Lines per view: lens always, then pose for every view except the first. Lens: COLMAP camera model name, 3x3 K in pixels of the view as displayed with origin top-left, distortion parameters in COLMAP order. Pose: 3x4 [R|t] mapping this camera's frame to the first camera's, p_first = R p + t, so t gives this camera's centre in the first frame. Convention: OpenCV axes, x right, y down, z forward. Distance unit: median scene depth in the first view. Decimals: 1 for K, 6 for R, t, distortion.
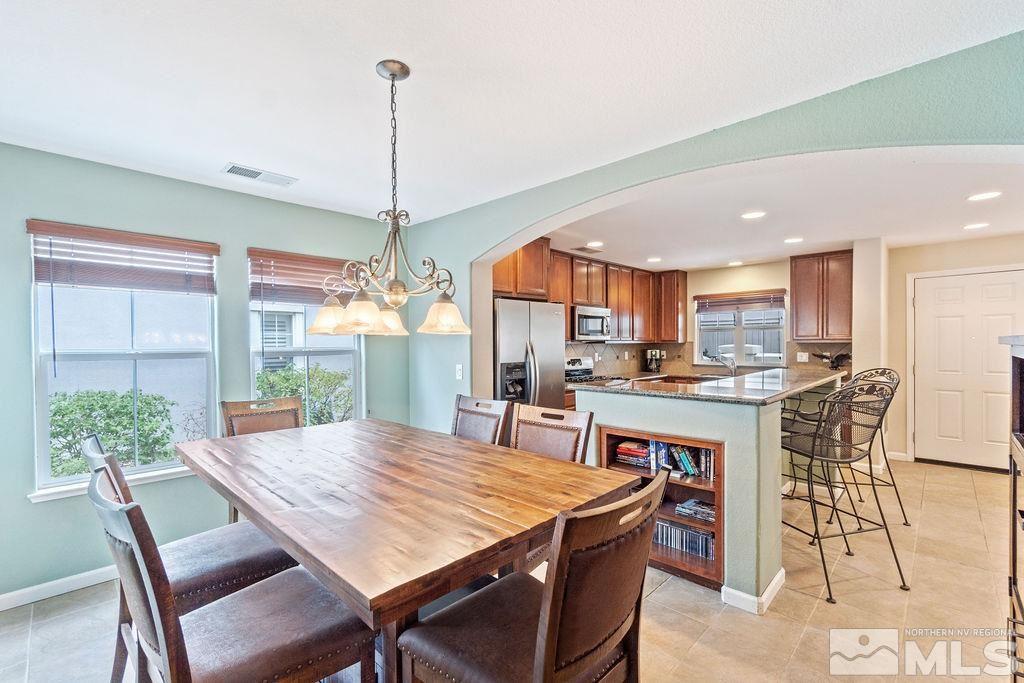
lens RADIAL K [[444.5, 0, 507.3], [0, 444.5, 346.7], [0, 0, 1]] dist [-0.012669, 0.002623]
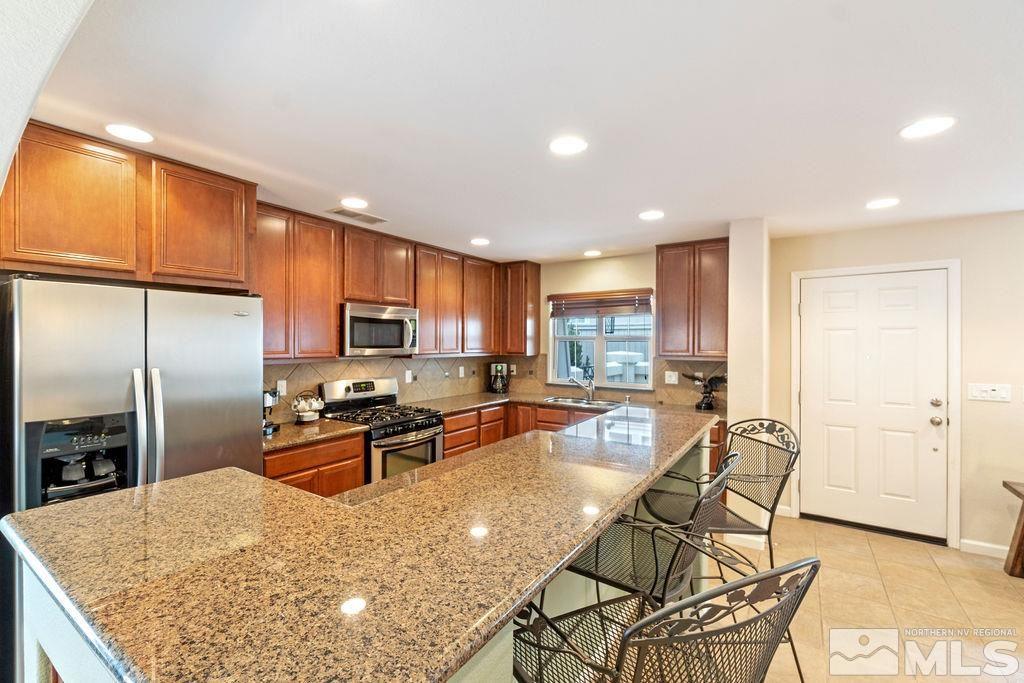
lens RADIAL K [[444.5, 0, 505.6], [0, 444.5, 343.6], [0, 0, 1]] dist [-0.012669, 0.002623]
pose [[0.981829, 0.009704, 0.189519, 0.247181], [-0.008251, 0.999930, -0.008456, -0.027872], [-0.189588, 0.006739, 0.981841, 0.307380]]
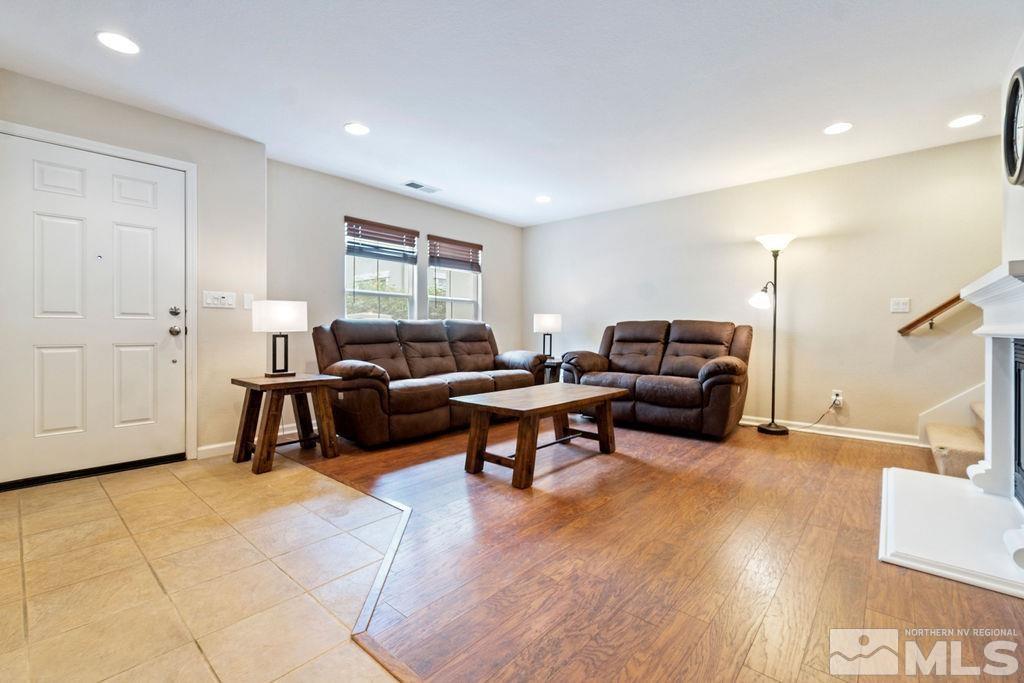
lens RADIAL K [[444.5, 0, 506.0], [0, 444.5, 331.2], [0, 0, 1]] dist [-0.012669, 0.002623]
pose [[-0.048442, 0.006912, 0.998802, 0.351158], [0.008291, 0.999944, -0.006518, 0.076062], [-0.998792, 0.007966, -0.048497, 0.388865]]
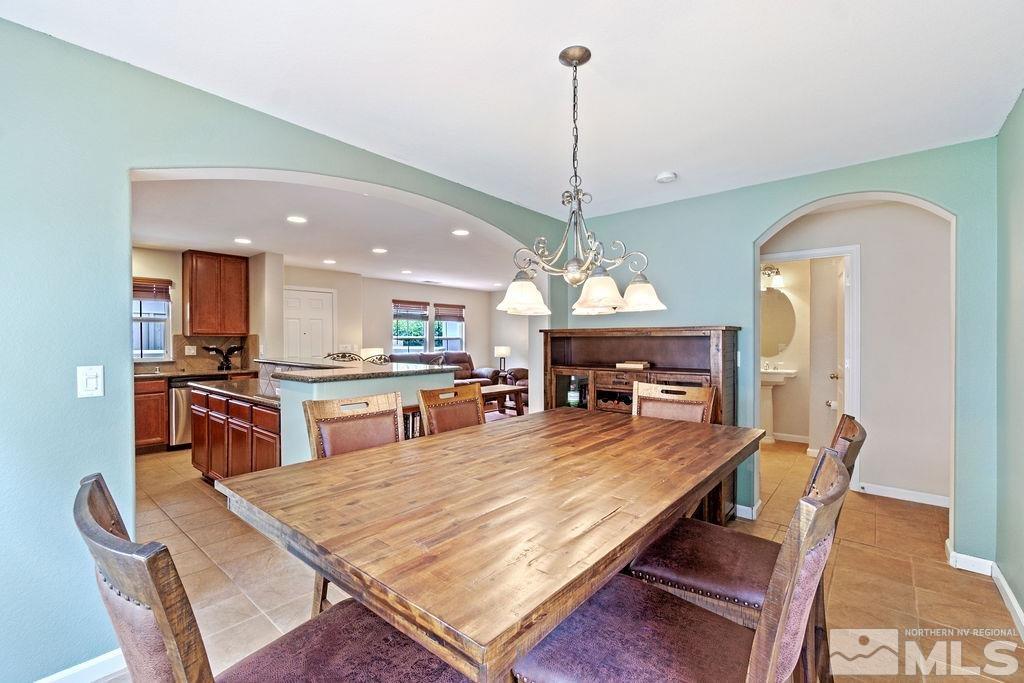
lens RADIAL K [[444.5, 0, 502.7], [0, 444.5, 346.6], [0, 0, 1]] dist [-0.012669, 0.002623]
pose [[-0.065647, -0.009773, 0.997795, -0.406123], [0.013199, 0.999856, 0.010662, 0.013239], [-0.997756, 0.013870, -0.065508, 0.359829]]
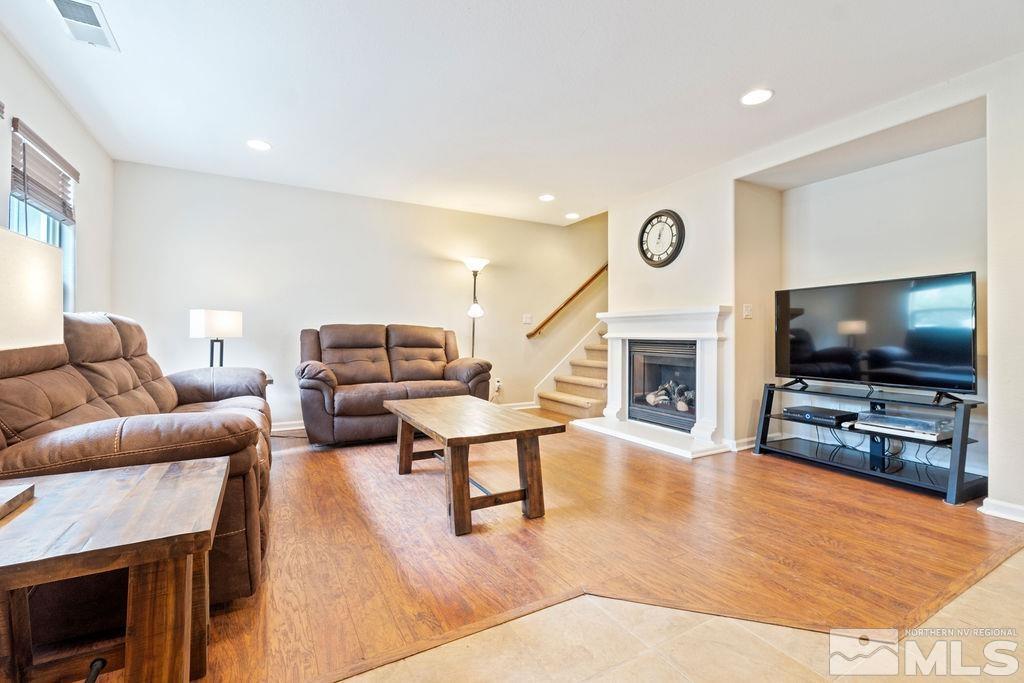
lens RADIAL K [[444.5, 0, 509.1], [0, 444.5, 329.0], [0, 0, 1]] dist [-0.012669, 0.002623]
pose [[-0.959179, 0.009264, 0.282648, 0.738255], [0.008312, 0.999955, -0.004567, 0.066197], [-0.282678, -0.002031, -0.959213, 0.765075]]
